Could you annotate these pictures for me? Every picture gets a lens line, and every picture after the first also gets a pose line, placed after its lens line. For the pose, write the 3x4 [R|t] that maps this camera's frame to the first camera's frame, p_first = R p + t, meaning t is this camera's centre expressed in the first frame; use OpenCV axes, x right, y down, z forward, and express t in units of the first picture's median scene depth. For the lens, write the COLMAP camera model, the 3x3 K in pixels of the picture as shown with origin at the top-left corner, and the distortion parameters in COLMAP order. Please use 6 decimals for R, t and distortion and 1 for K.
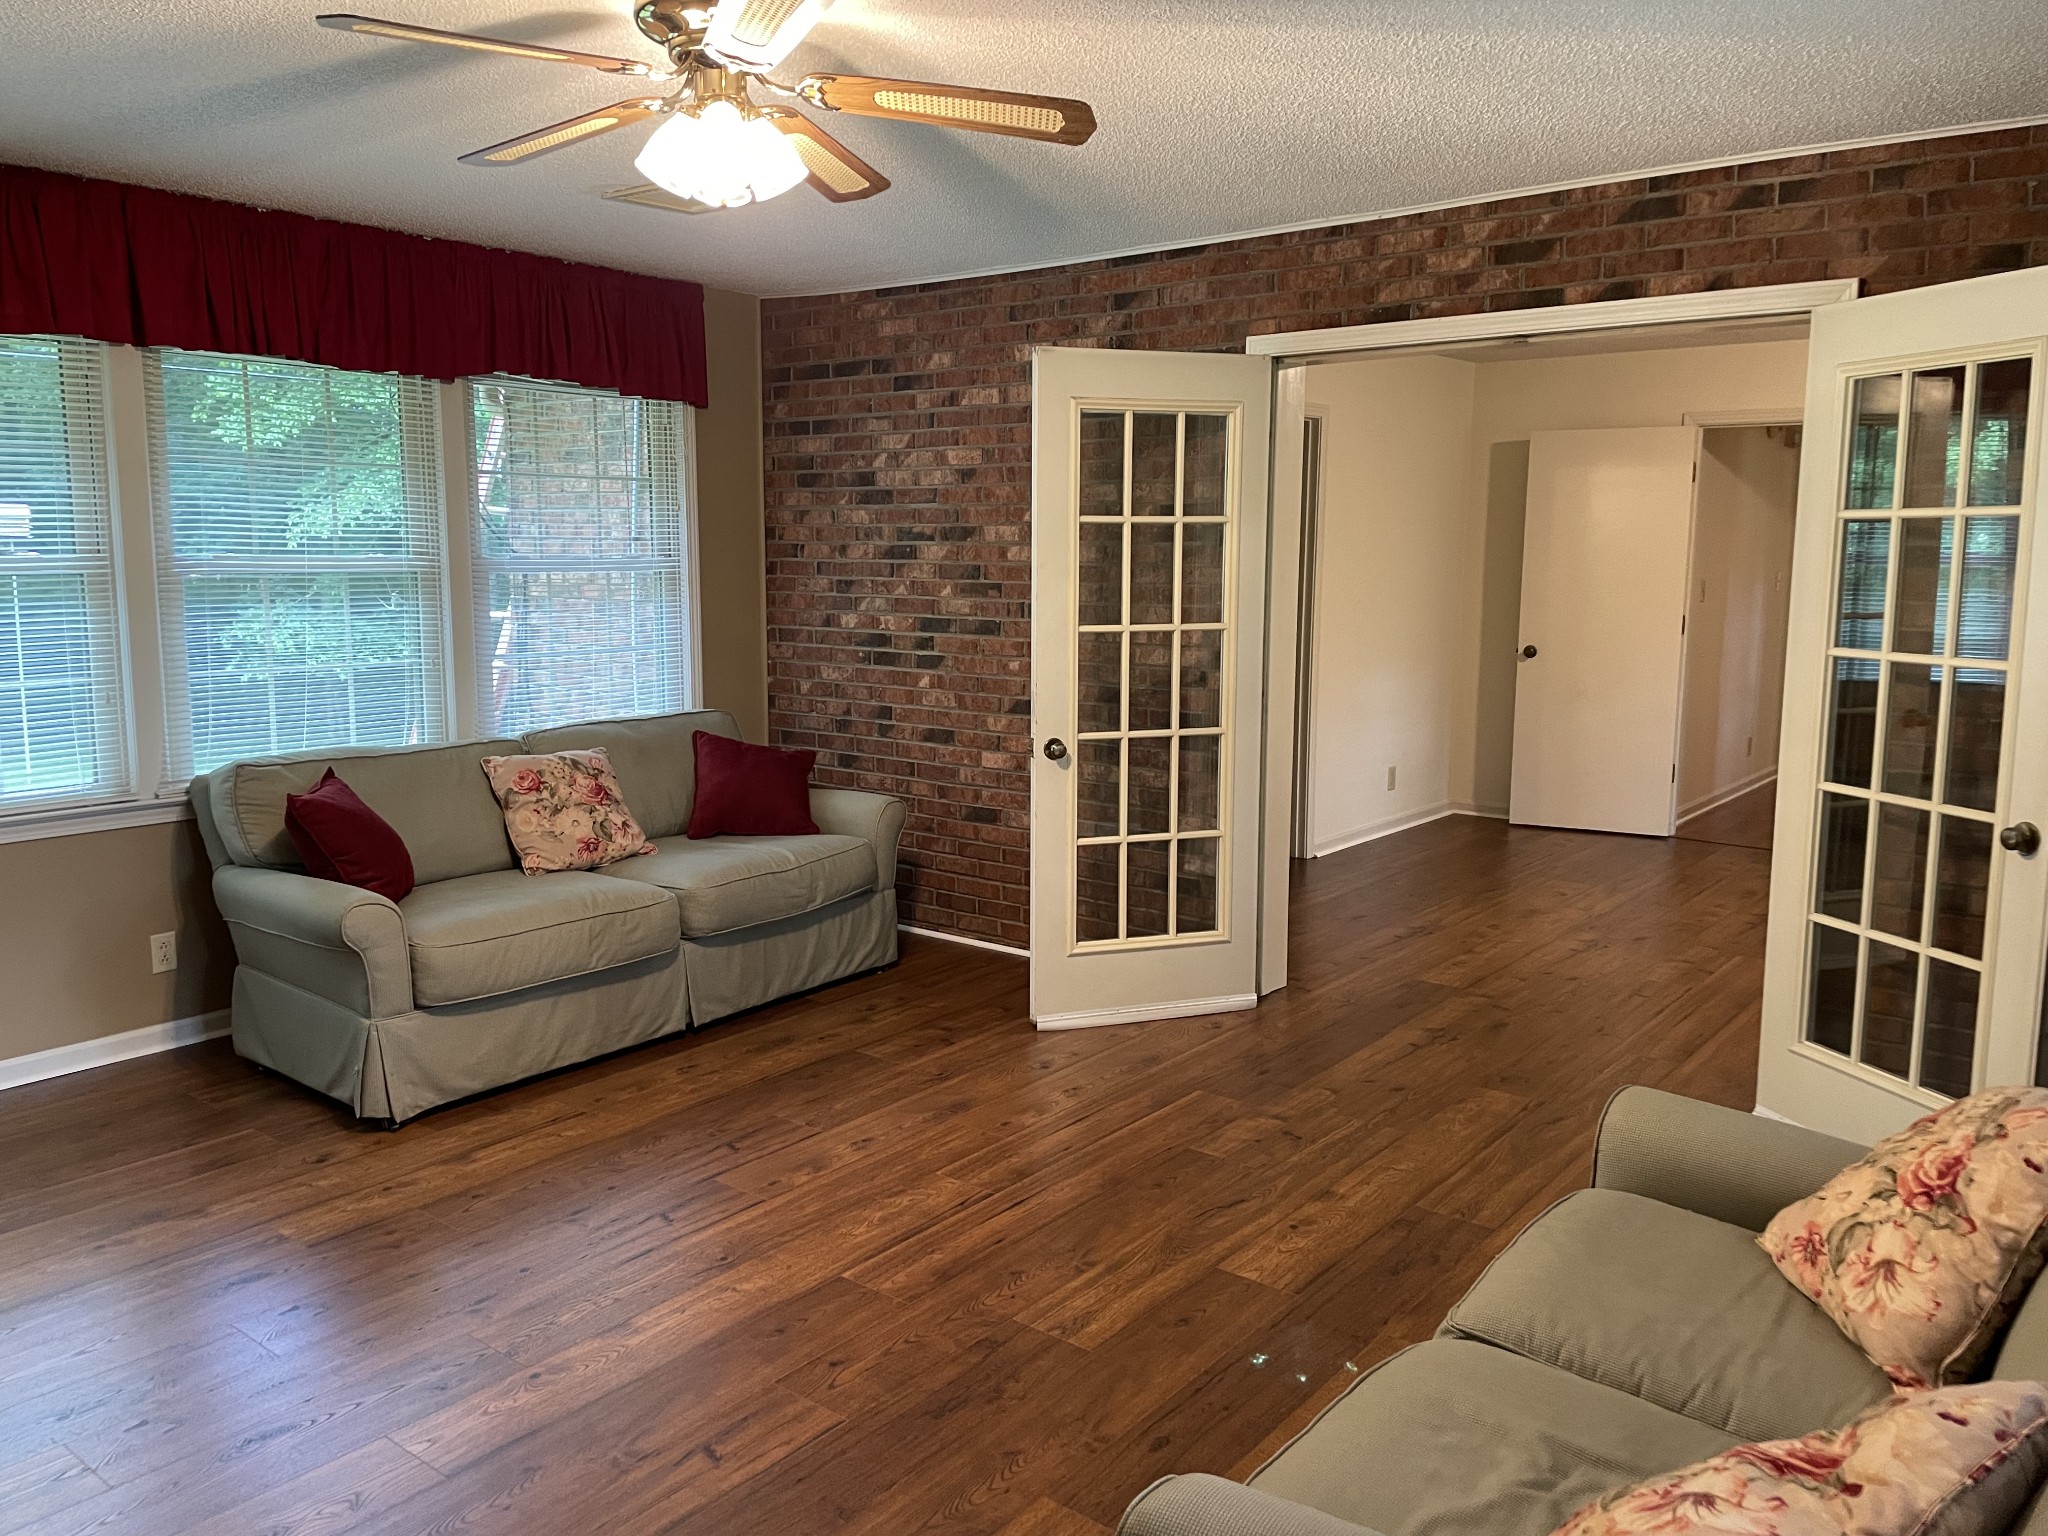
lens RADIAL K [[1548.7, 0, 1002.3], [0, 1548.7, 753.8], [0, 0, 1]] dist [0.085140, -0.102534]
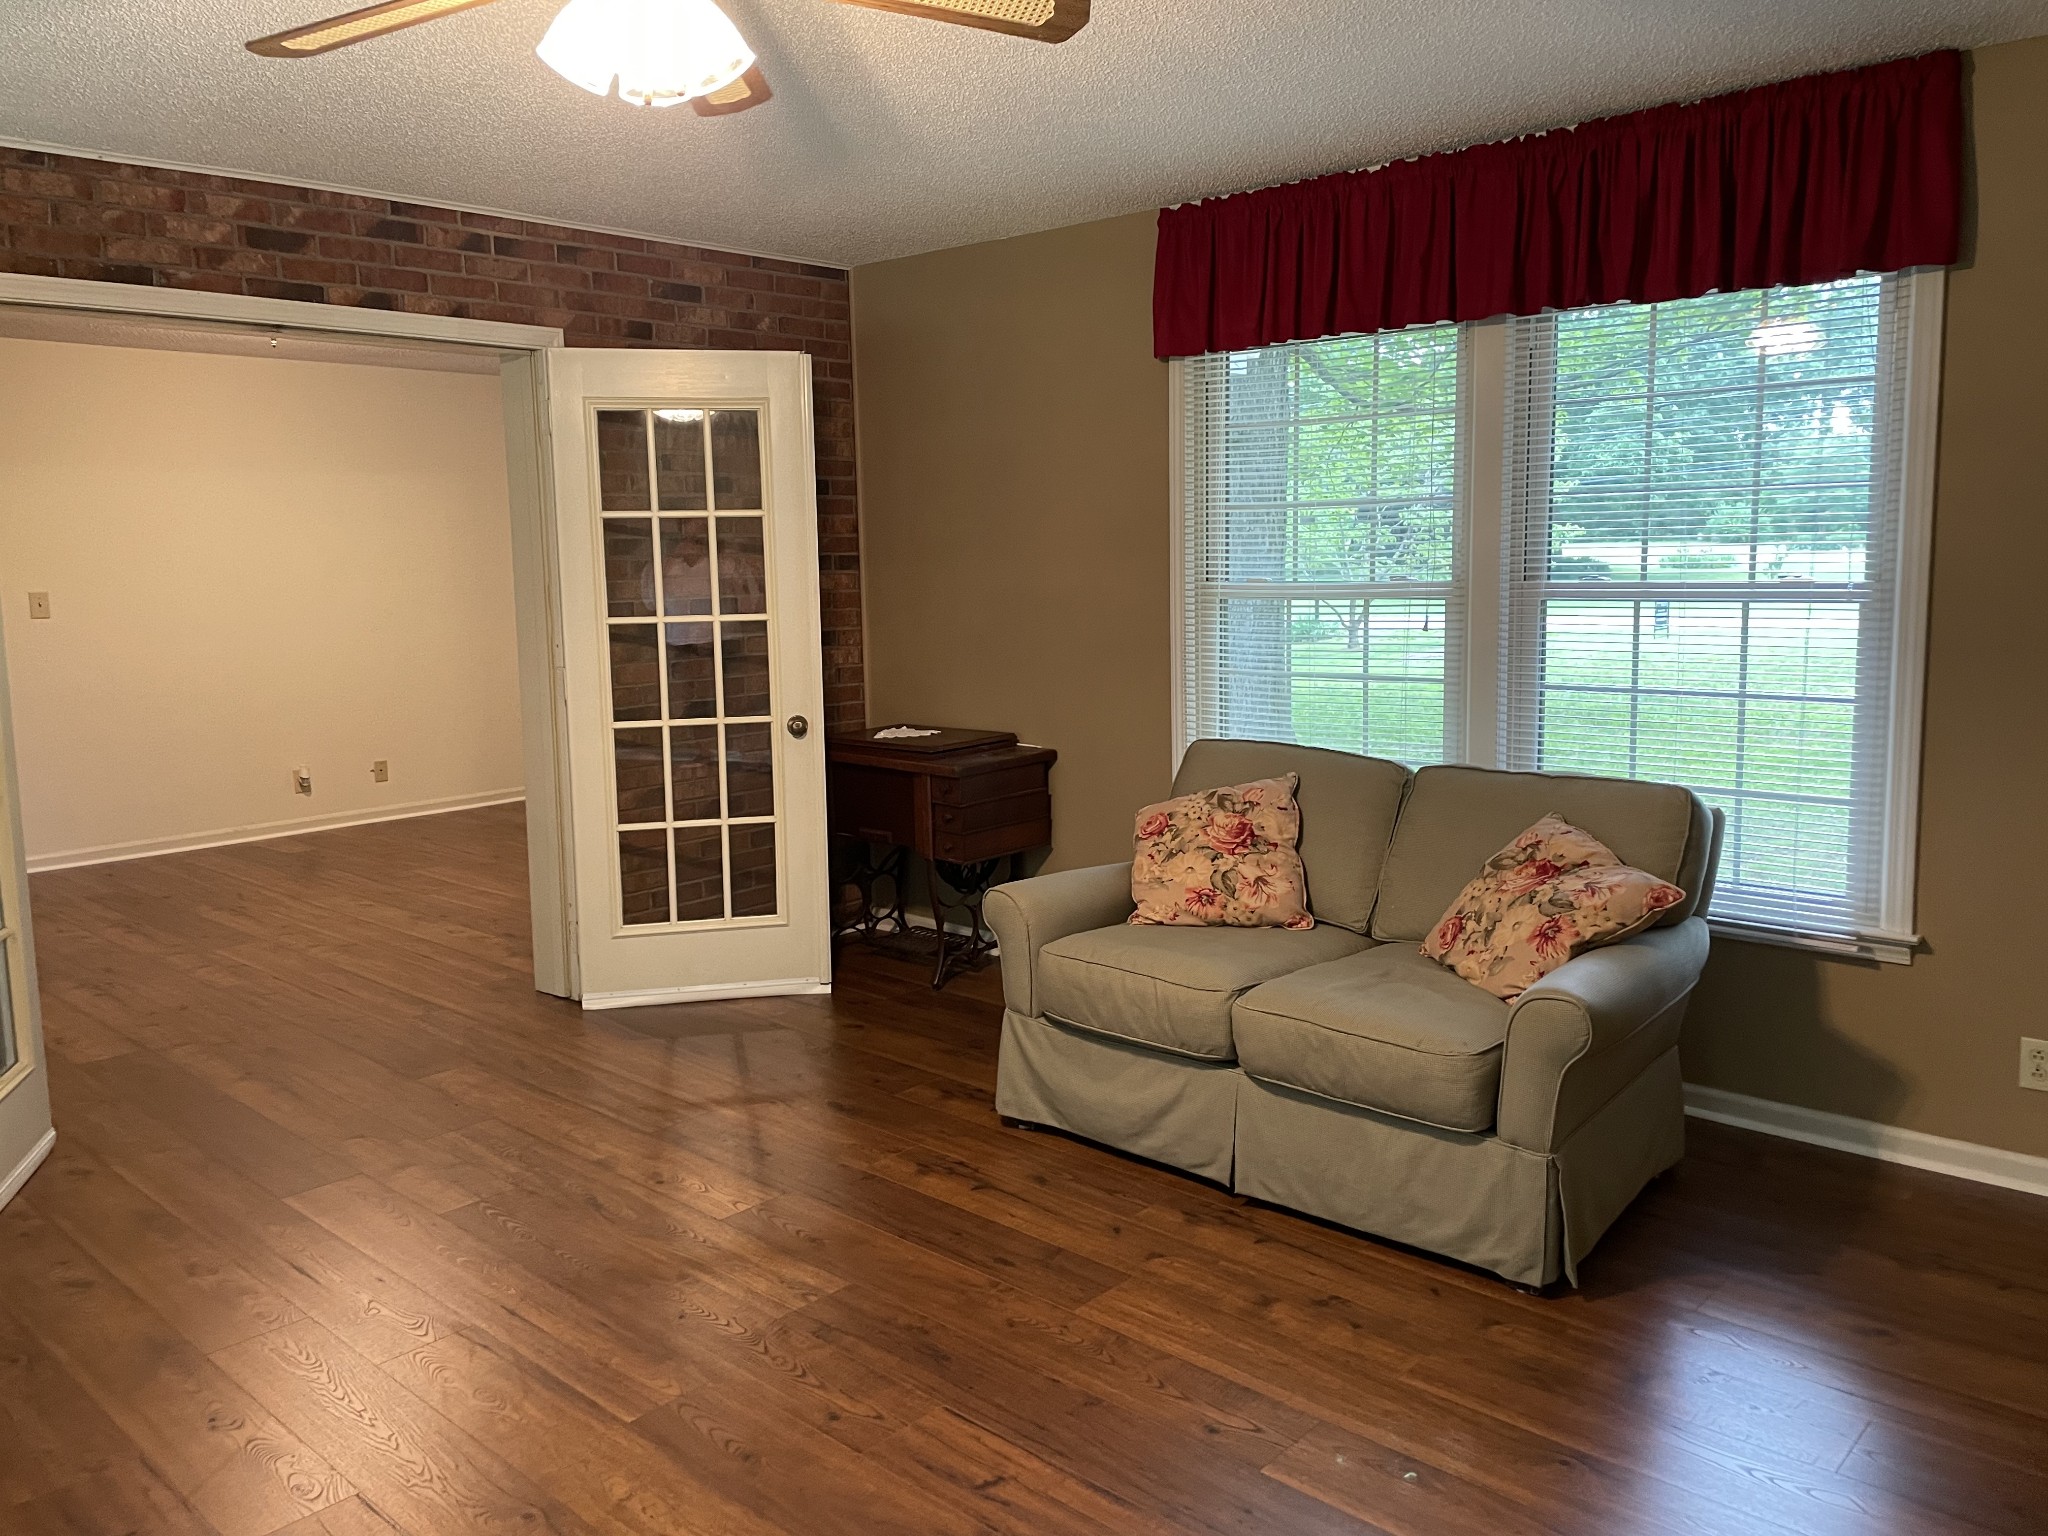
lens RADIAL K [[1548.7, 0, 1002.3], [0, 1548.7, 753.8], [0, 0, 1]] dist [0.085140, -0.102534]
pose [[0.069275, -0.138317, 0.987962, -0.640961], [0.154410, 0.979893, 0.126360, -0.061649], [-0.985575, 0.143797, 0.089239, 0.513370]]
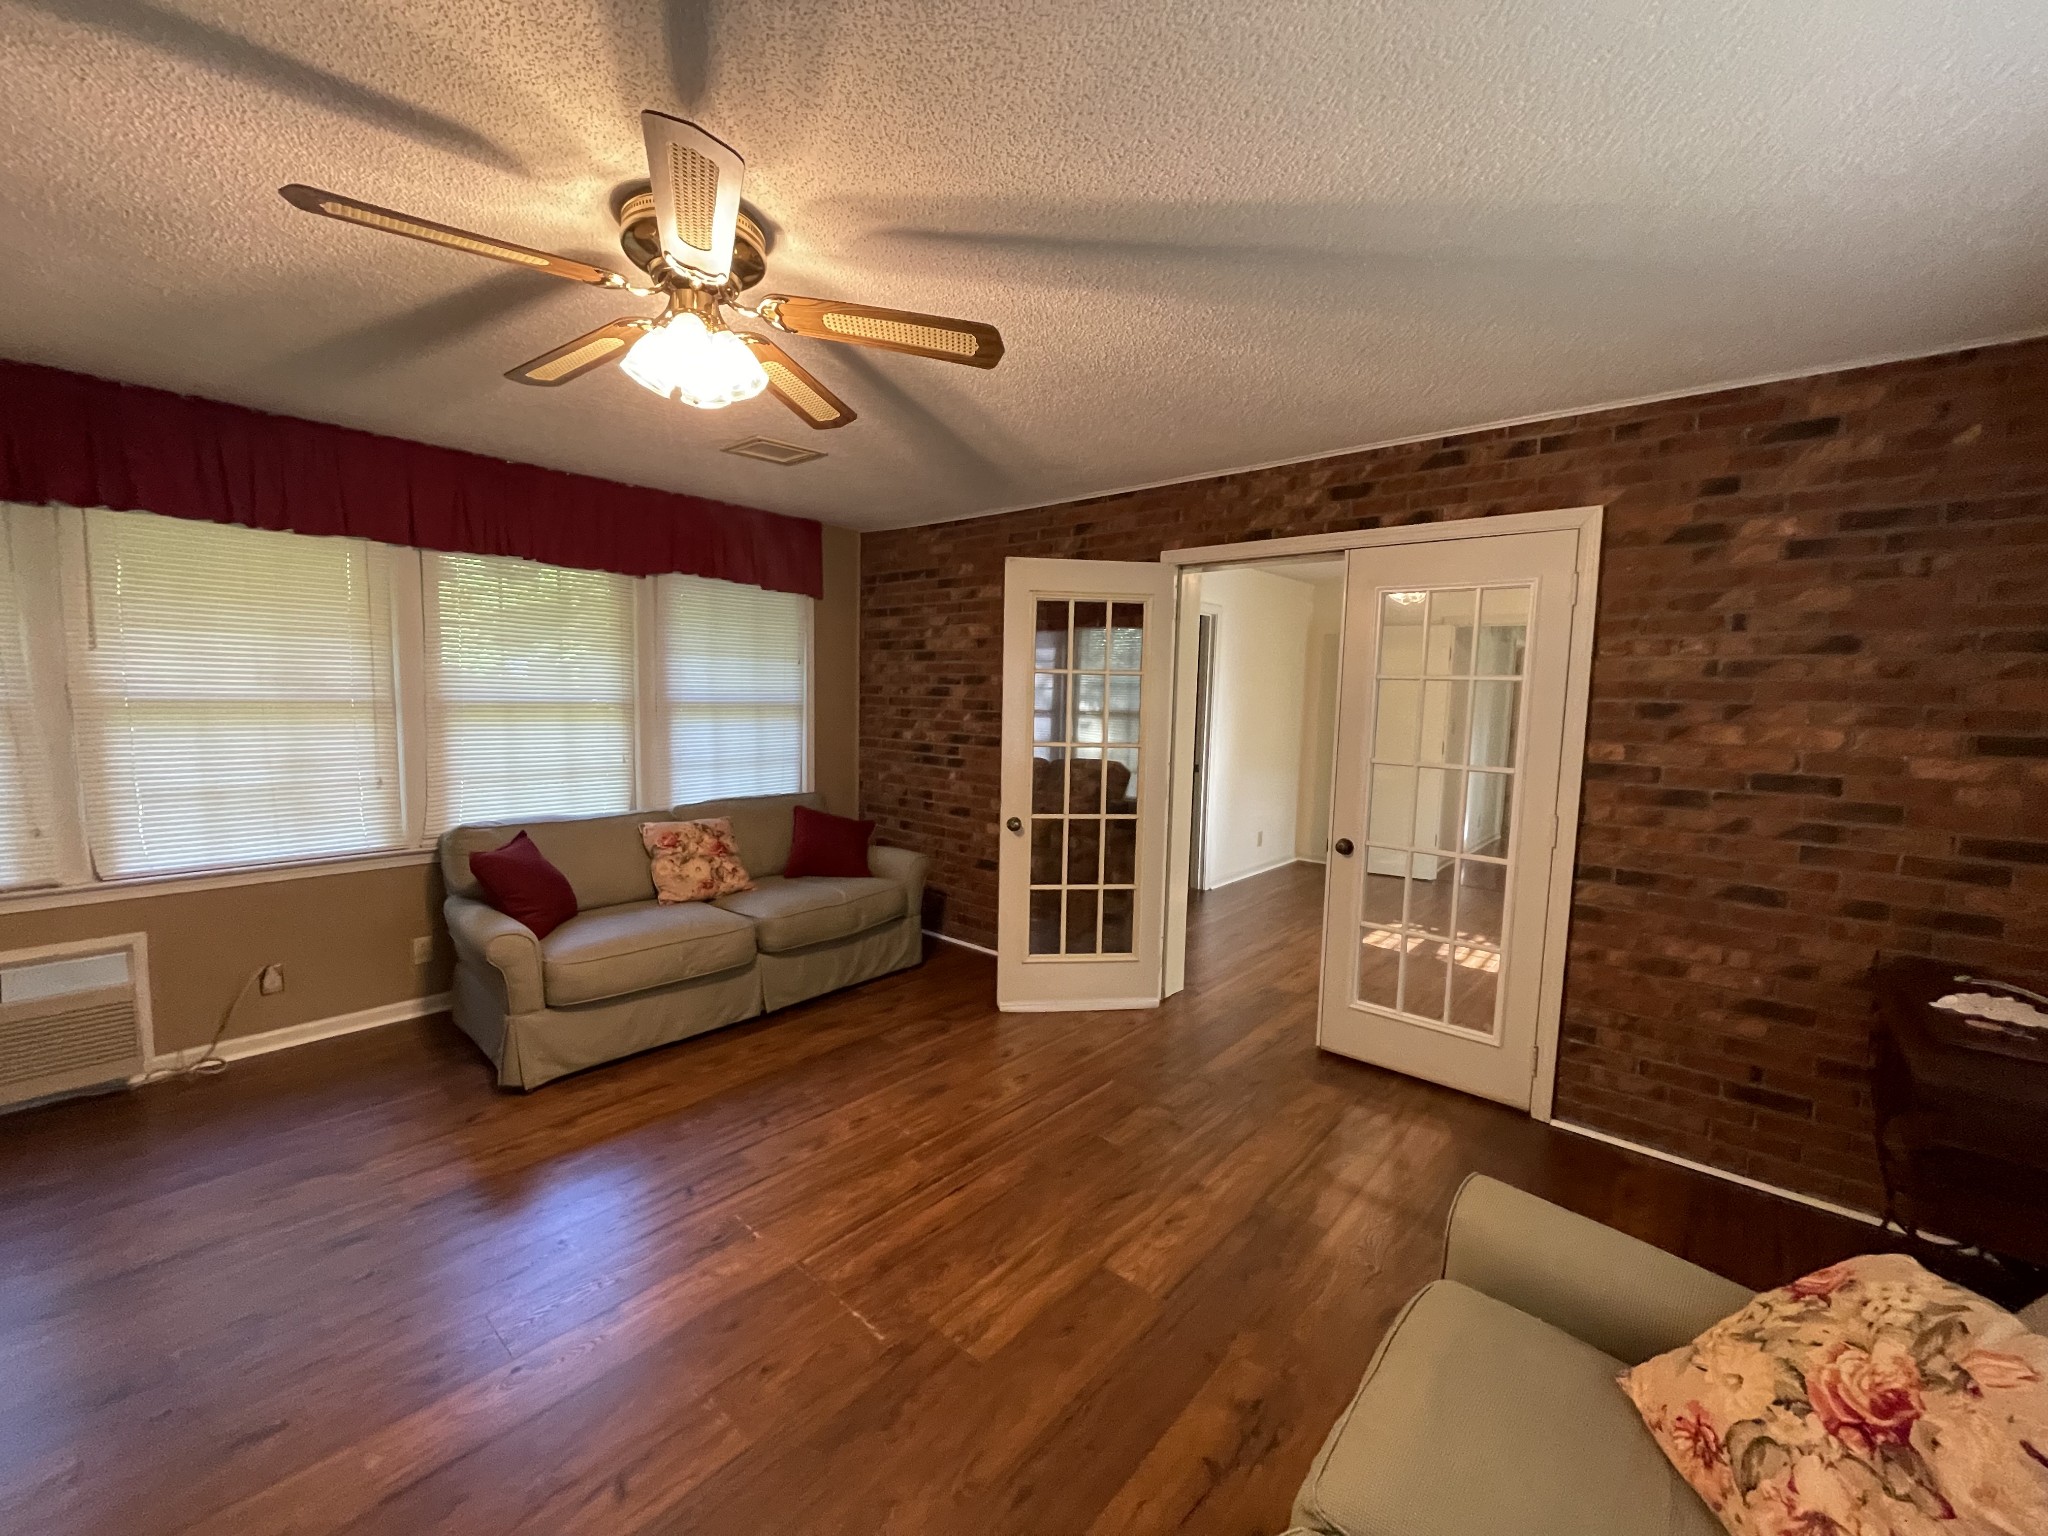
lens RADIAL K [[832.7, 0, 1018.7], [0, 832.7, 768.9], [0, 0, 1]] dist [-0.002814, -0.000094]
pose [[0.998812, 0.023152, -0.042885, 0.068179], [-0.024779, 0.998978, -0.037805, -0.032085], [0.041966, 0.038823, 0.998364, 0.241290]]
